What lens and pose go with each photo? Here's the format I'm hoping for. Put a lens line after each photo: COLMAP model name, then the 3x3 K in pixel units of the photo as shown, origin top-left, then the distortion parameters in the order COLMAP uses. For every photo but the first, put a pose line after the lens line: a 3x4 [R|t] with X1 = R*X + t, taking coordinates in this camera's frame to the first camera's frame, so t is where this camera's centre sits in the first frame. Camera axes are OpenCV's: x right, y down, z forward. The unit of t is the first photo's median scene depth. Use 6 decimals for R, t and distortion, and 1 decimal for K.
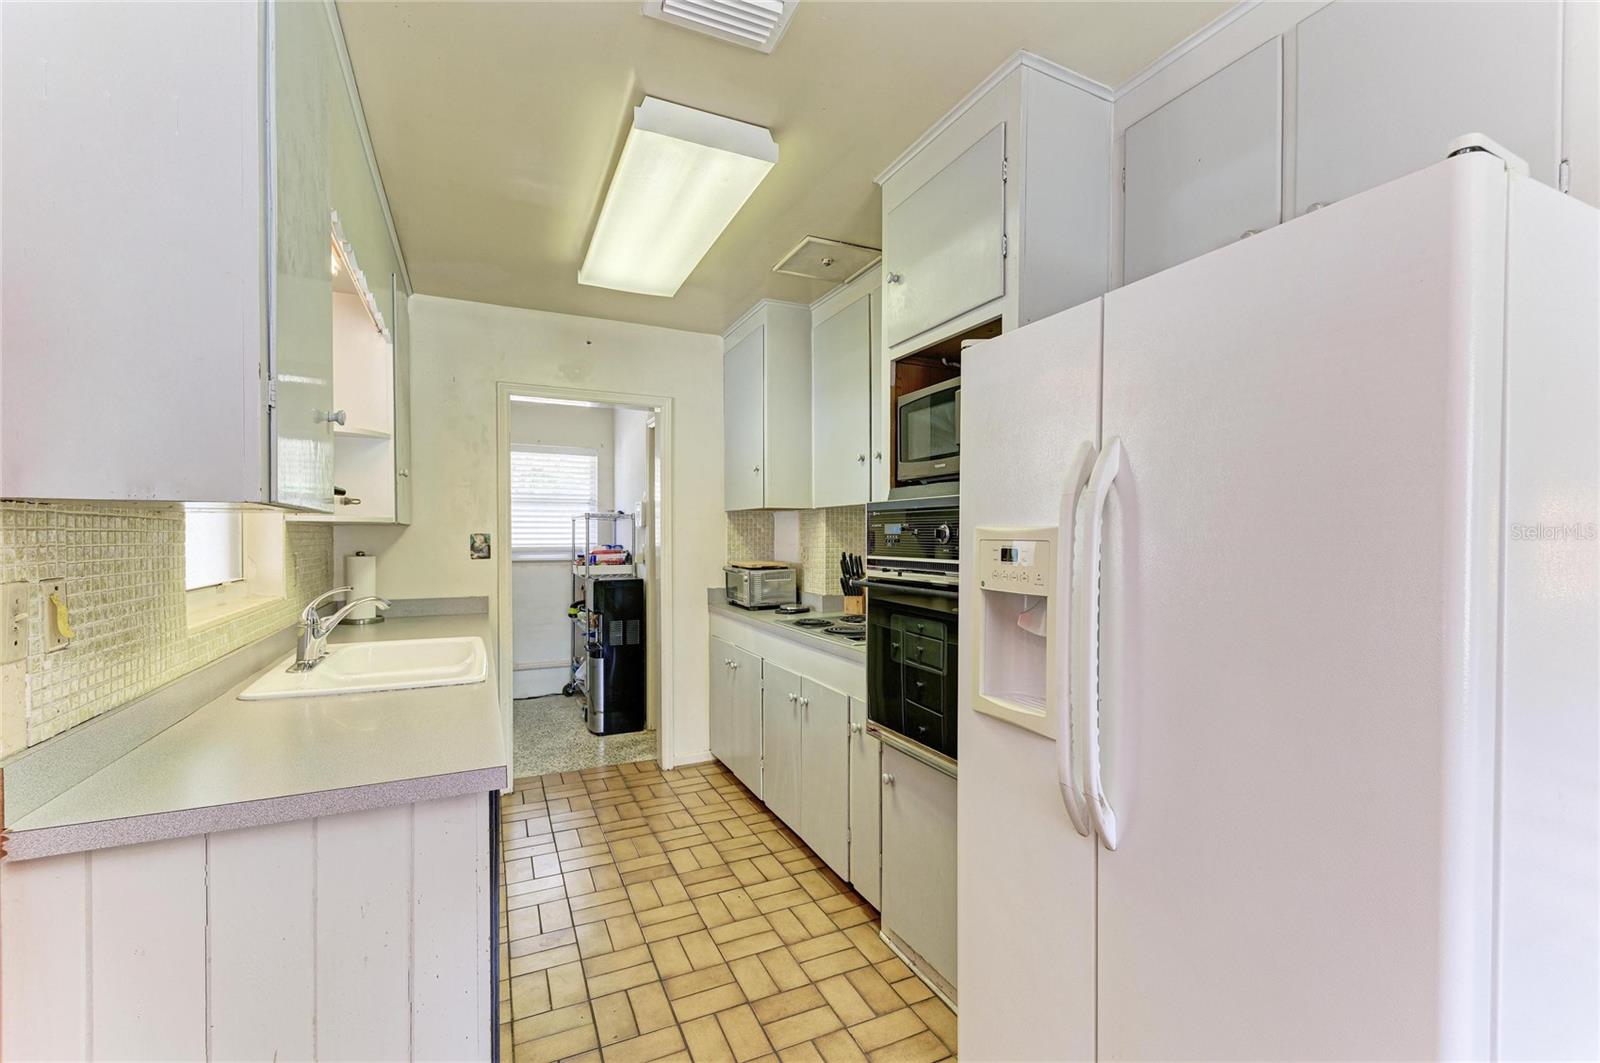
lens RADIAL K [[688.0, 0, 805.7], [0, 688.0, 536.0], [0, 0, 1]] dist [-0.000045, 0.000001]
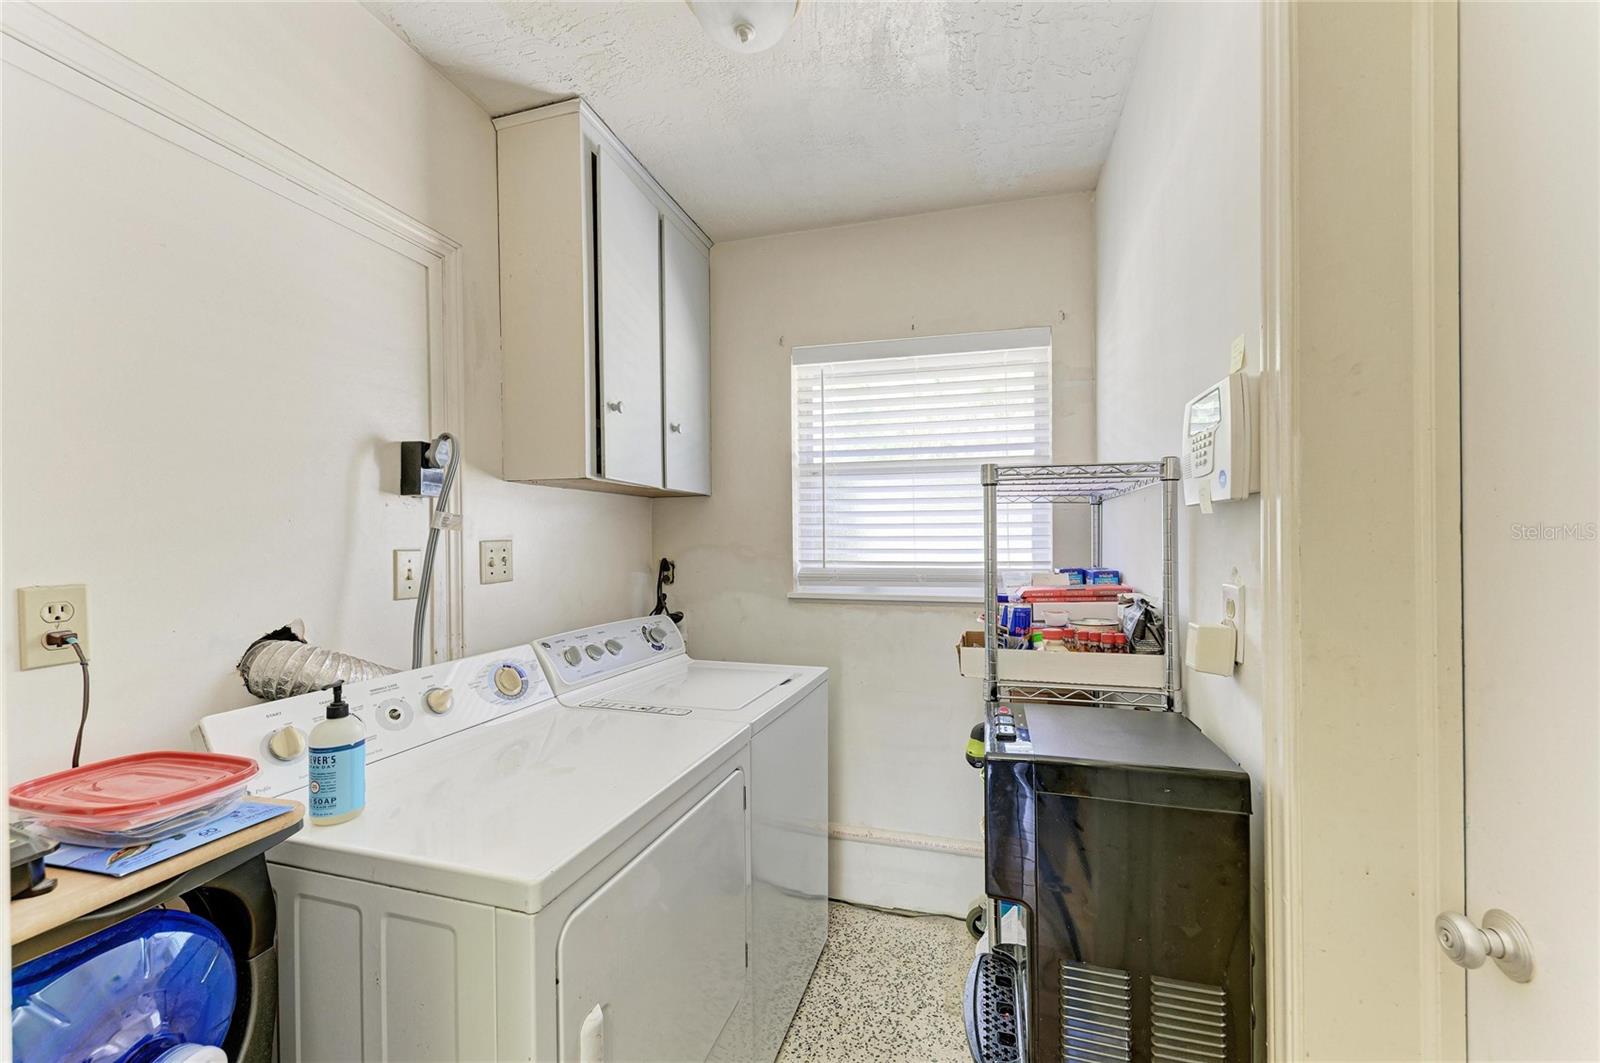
lens RADIAL K [[633.2, 0, 808.5], [0, 633.2, 539.8], [0, 0, 1]] dist [0.016318, -0.004573]
pose [[0.757326, -0.006648, -0.653003, -0.192870], [0.005747, 0.999977, -0.003516, -0.002002], [0.653012, -0.001090, 0.757347, 0.714085]]
